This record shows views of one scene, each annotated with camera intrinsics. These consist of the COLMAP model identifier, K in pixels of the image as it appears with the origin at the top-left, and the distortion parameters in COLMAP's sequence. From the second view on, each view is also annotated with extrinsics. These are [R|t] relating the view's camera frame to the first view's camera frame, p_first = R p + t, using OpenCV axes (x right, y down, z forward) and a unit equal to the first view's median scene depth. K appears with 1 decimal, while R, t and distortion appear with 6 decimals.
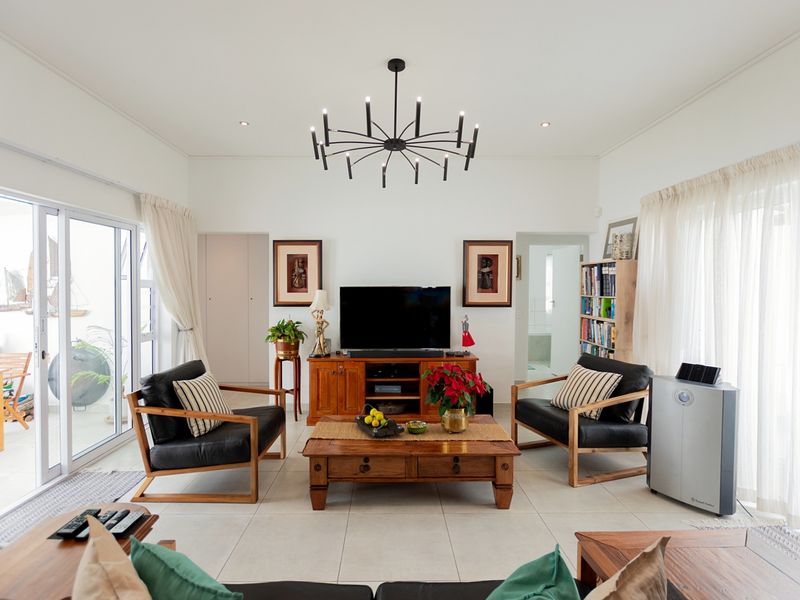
lens RADIAL K [[415.0, 0, 398.3], [0, 415.0, 295.1], [0, 0, 1]] dist [0.001561, -0.000462]
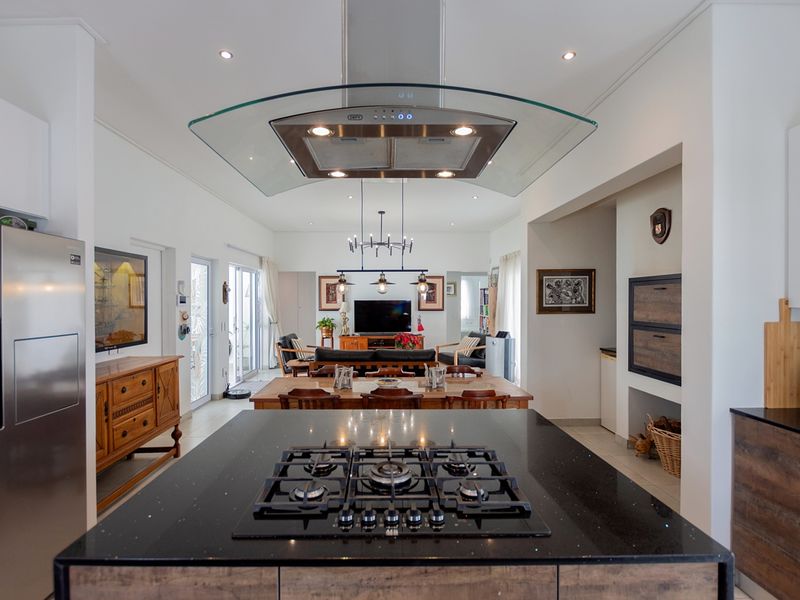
lens RADIAL K [[415.0, 0, 396.5], [0, 415.0, 303.2], [0, 0, 1]] dist [0.001561, -0.000462]
pose [[0.999903, -0.003159, 0.013577, 0.030566], [0.003363, 0.999881, -0.015066, 0.022676], [-0.013528, 0.015110, 0.999794, -0.942262]]
